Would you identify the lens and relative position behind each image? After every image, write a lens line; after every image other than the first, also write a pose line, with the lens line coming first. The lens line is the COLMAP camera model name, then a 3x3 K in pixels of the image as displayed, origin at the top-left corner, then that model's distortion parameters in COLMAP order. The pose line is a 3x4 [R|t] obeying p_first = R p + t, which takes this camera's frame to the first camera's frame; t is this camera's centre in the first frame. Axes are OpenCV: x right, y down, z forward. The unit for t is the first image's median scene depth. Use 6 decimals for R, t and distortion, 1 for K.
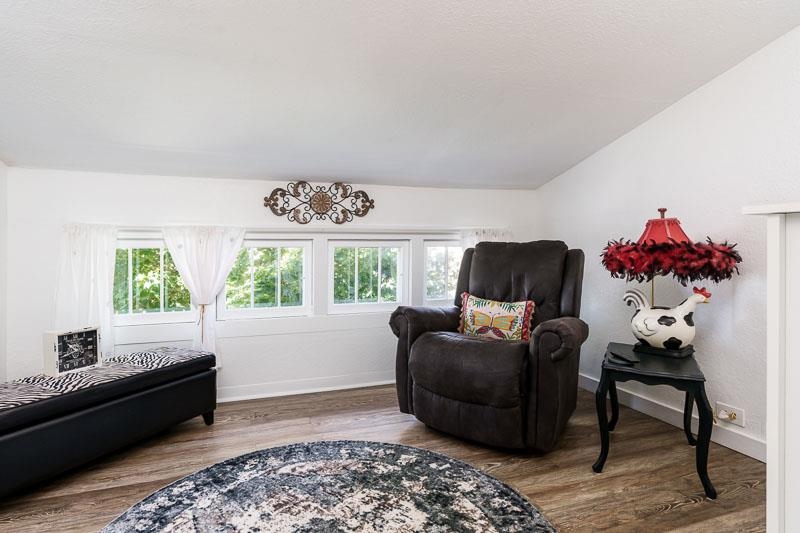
lens RADIAL K [[423.8, 0, 384.5], [0, 423.8, 252.0], [0, 0, 1]] dist [-0.011693, 0.005387]
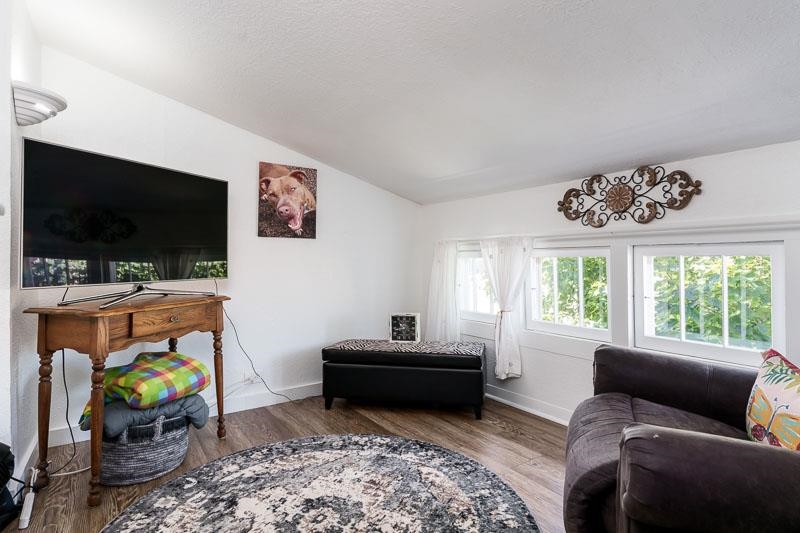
lens RADIAL K [[423.8, 0, 399.3], [0, 423.8, 259.7], [0, 0, 1]] dist [-0.011693, 0.005387]
pose [[0.274399, -0.001426, -0.961615, 0.488941], [-0.007774, 0.999963, -0.003701, 0.001408], [0.961585, 0.008491, 0.274378, 0.420457]]
